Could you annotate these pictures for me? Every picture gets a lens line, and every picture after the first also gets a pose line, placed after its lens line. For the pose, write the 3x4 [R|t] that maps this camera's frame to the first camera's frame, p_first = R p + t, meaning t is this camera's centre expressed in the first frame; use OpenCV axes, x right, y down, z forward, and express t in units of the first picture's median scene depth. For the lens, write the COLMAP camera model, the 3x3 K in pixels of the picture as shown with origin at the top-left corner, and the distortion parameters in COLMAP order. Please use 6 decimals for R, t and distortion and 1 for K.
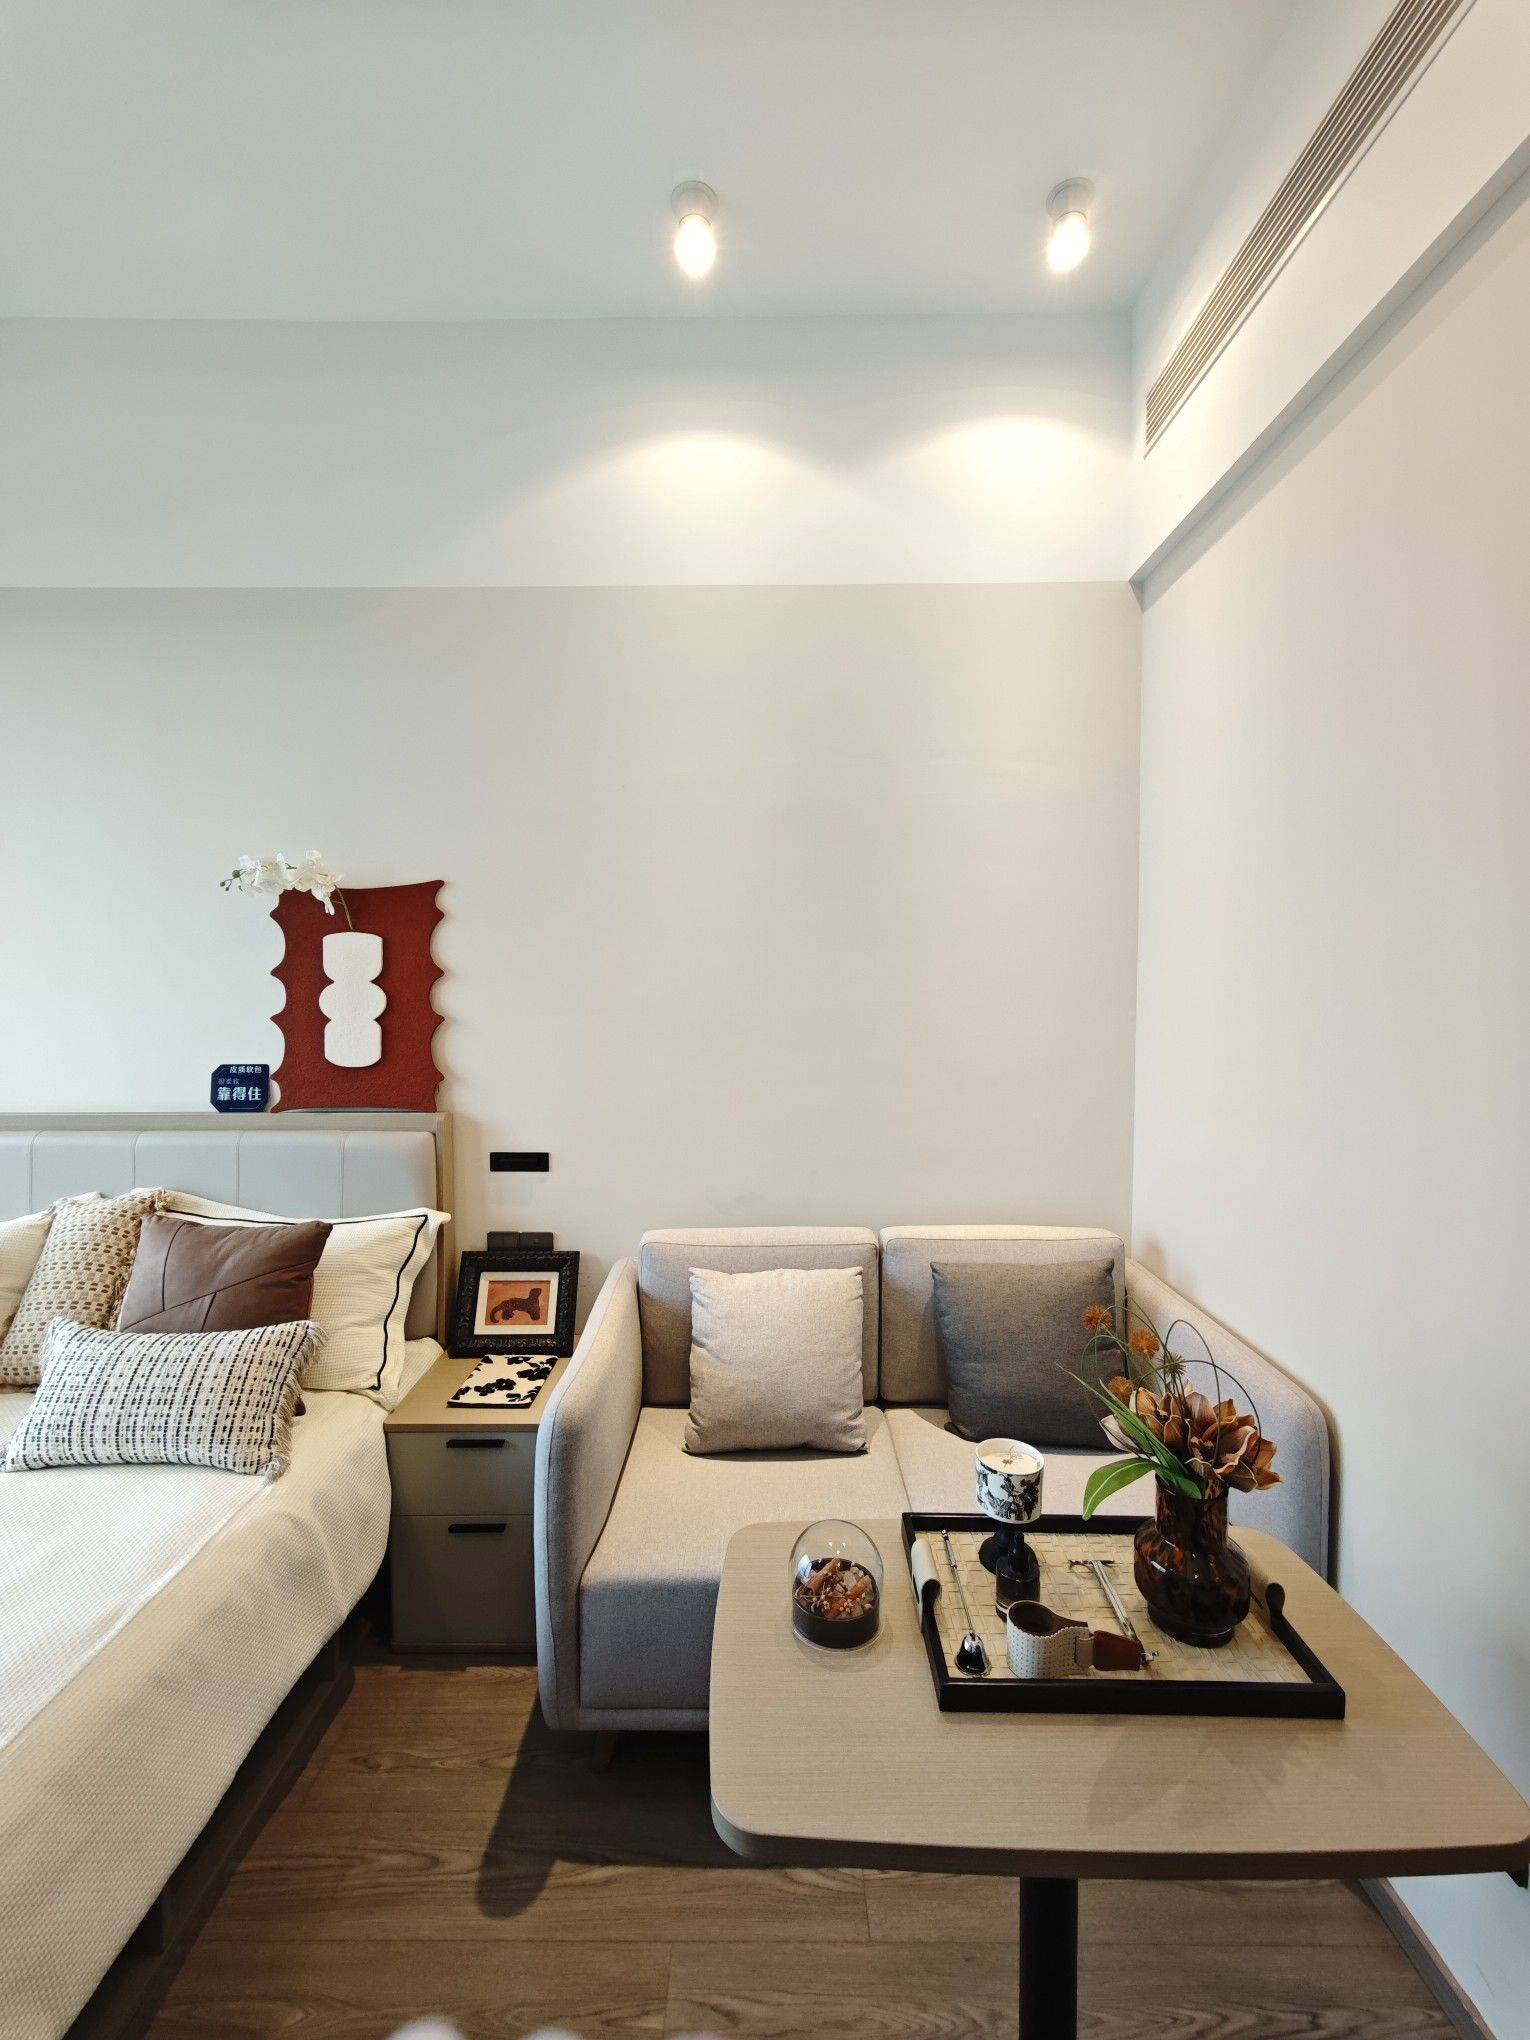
lens RADIAL K [[856.8, 0, 765.0], [0, 856.8, 1020.0], [0, 0, 1]] dist [0.003358, 0.000320]
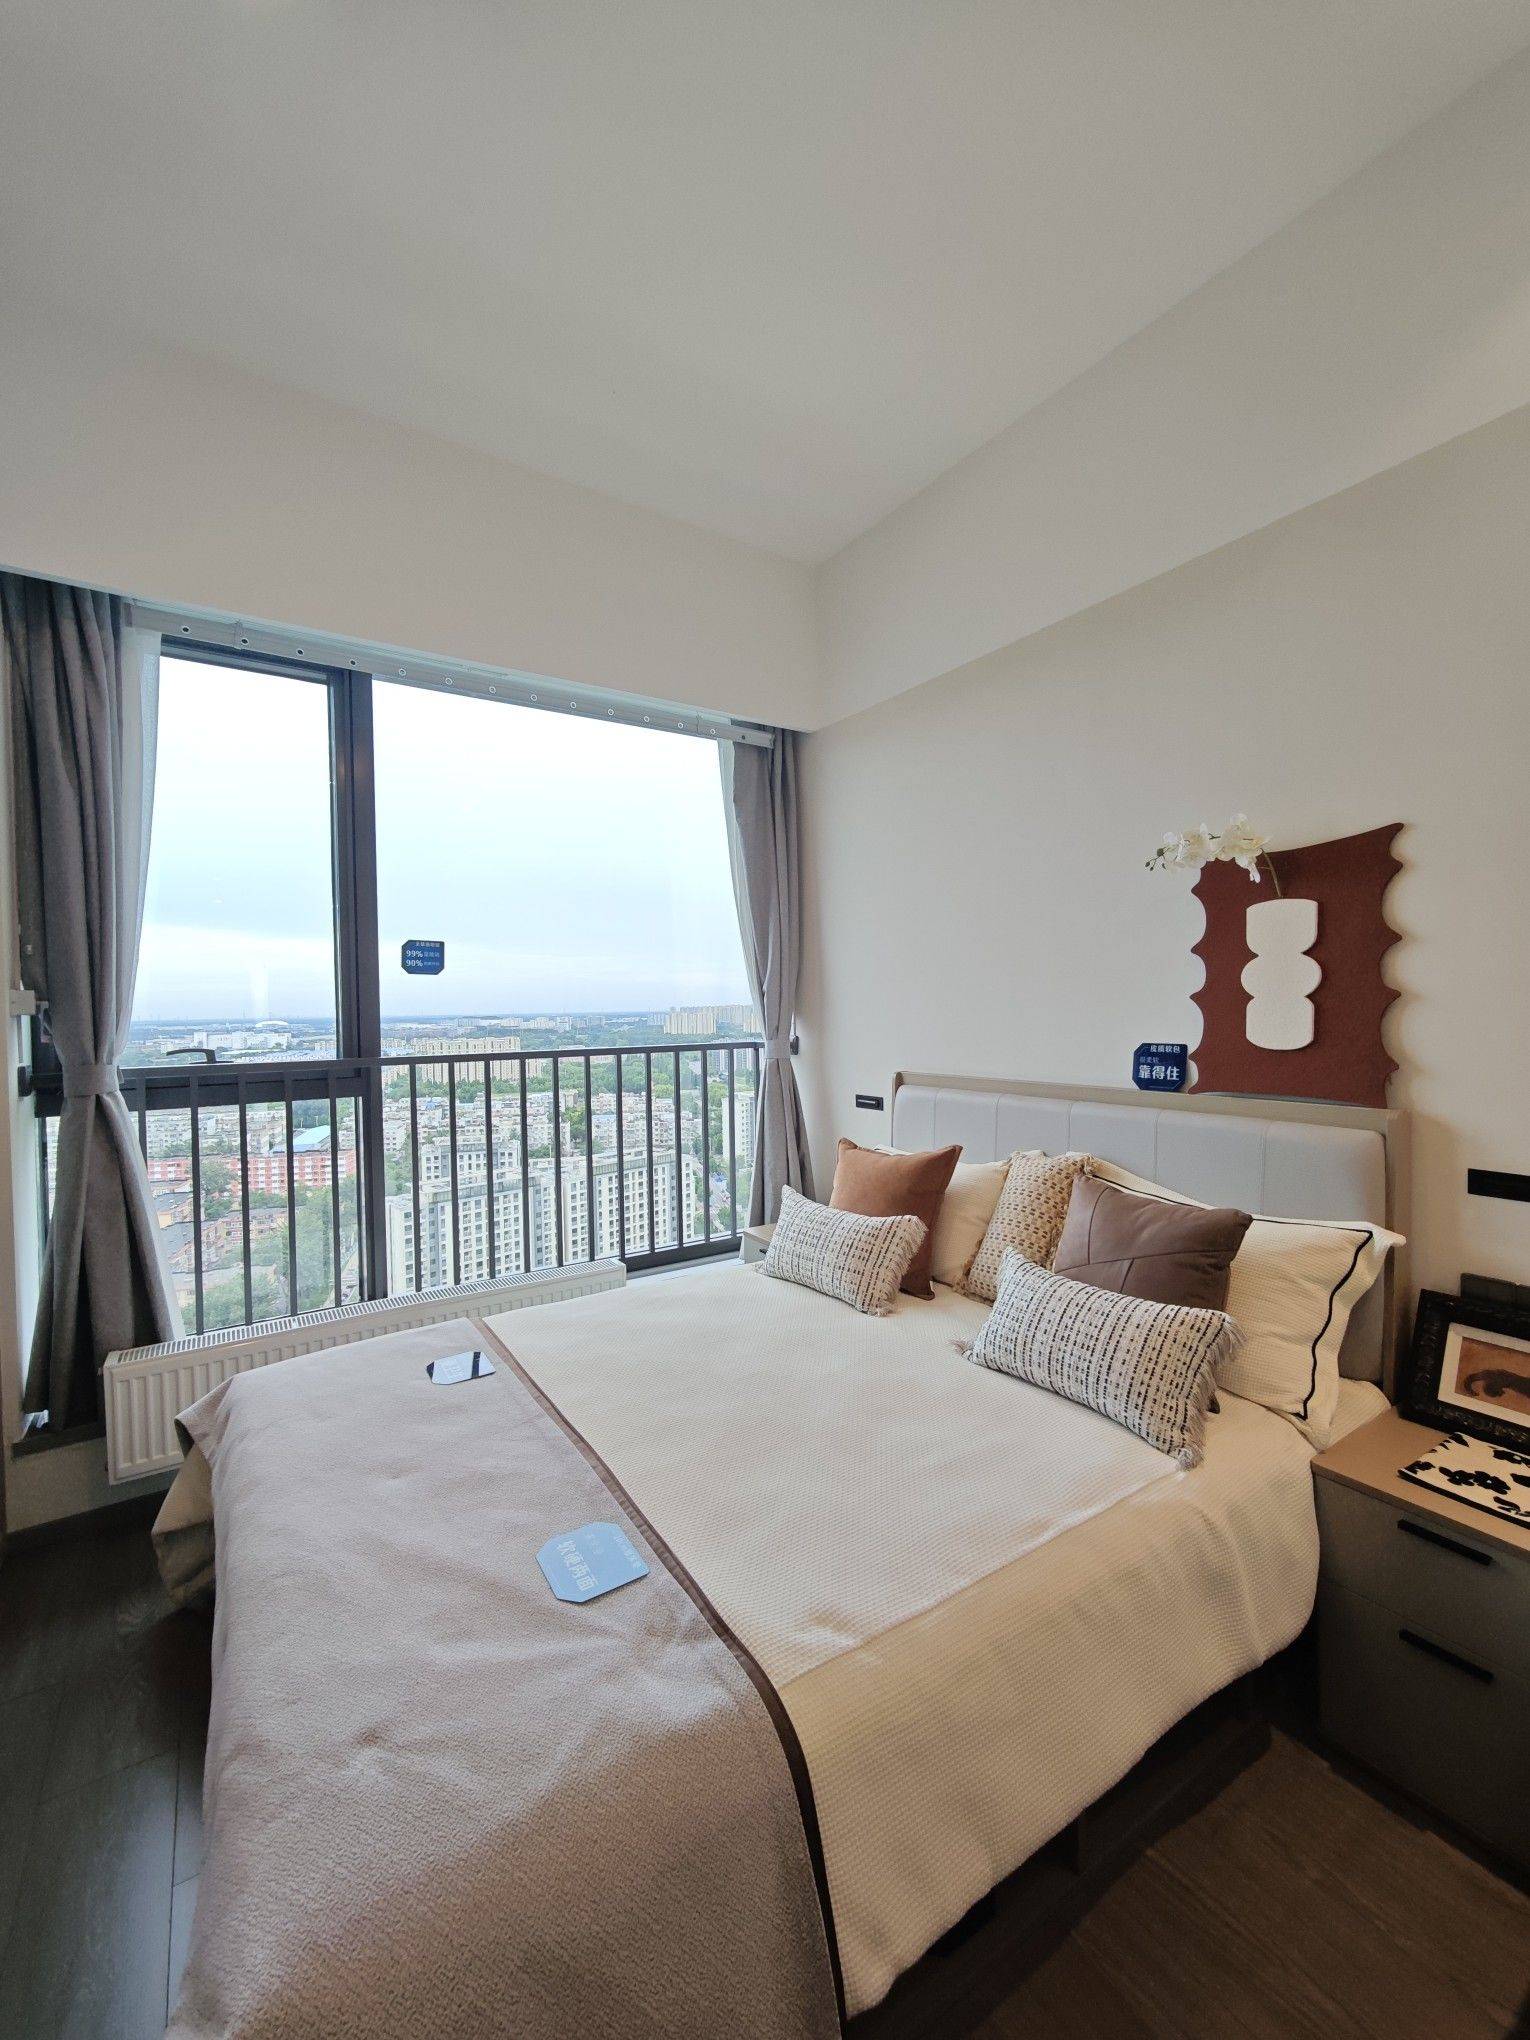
lens RADIAL K [[850.6, 0, 758.0], [0, 850.6, 1023.6], [0, 0, 1]] dist [-0.003899, 0.004366]
pose [[0.548380, 0.010234, -0.836167, -0.042516], [-0.019096, 0.999818, -0.000287, 0.044443], [0.836011, 0.016125, 0.548475, 0.067647]]
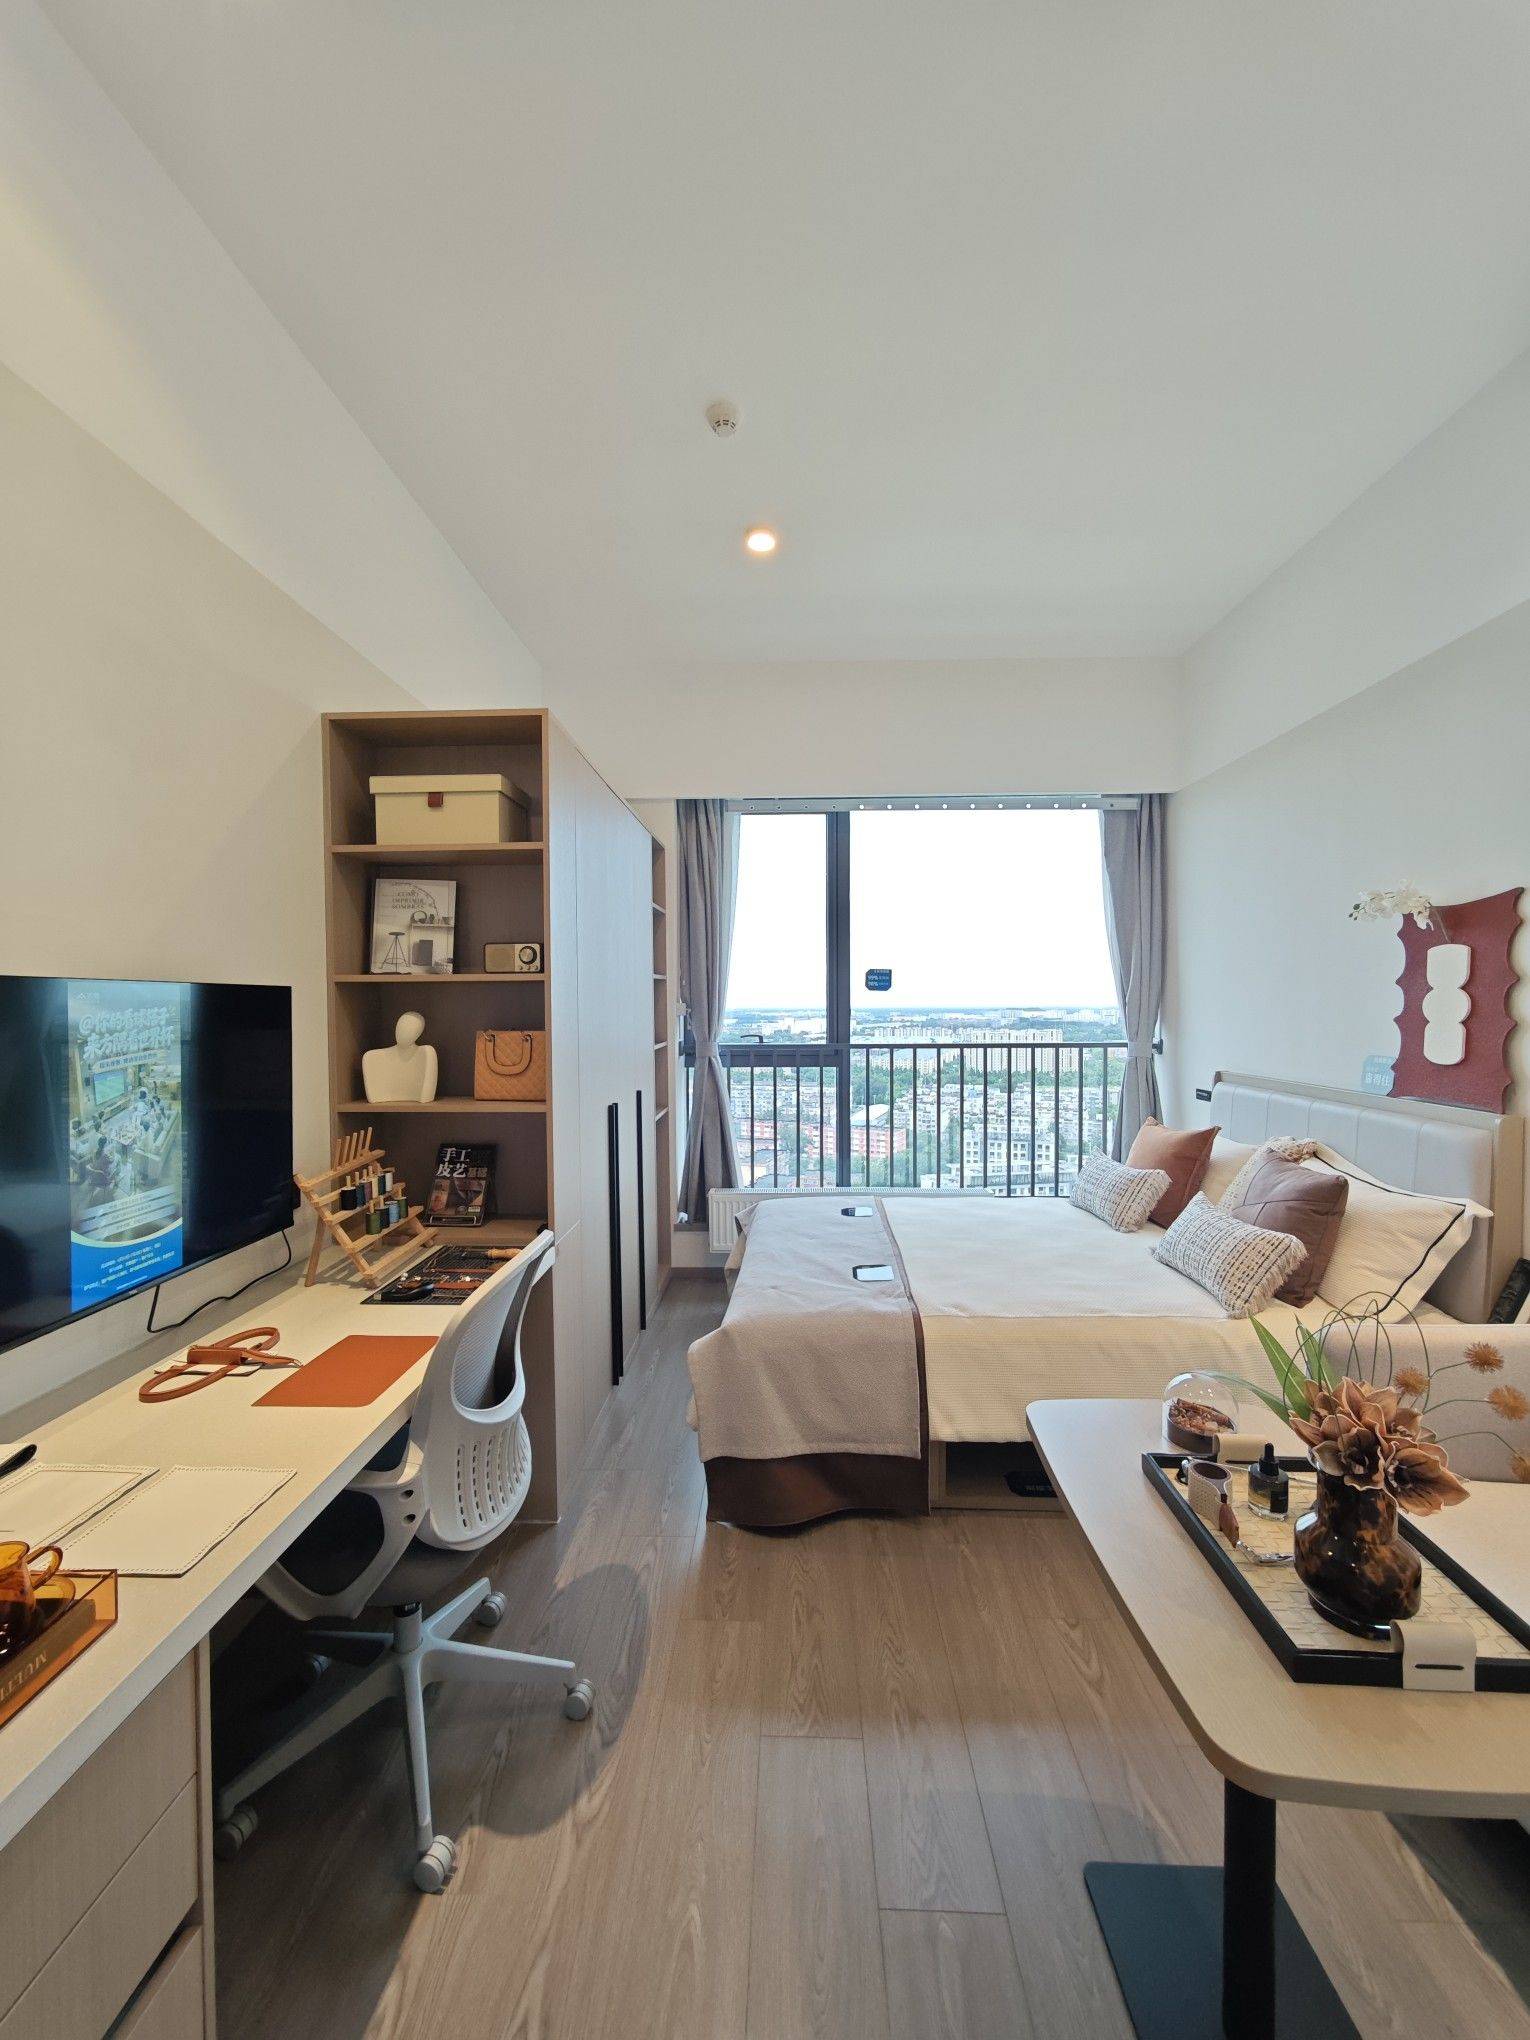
lens RADIAL K [[856.8, 0, 765.0], [0, 856.8, 1020.0], [0, 0, 1]] dist [0.003358, 0.000320]
pose [[-0.031074, 0.021257, -0.999291, 0.781290], [-0.034481, 0.999156, 0.022327, 0.002597], [0.998922, 0.035151, -0.030315, 0.166937]]
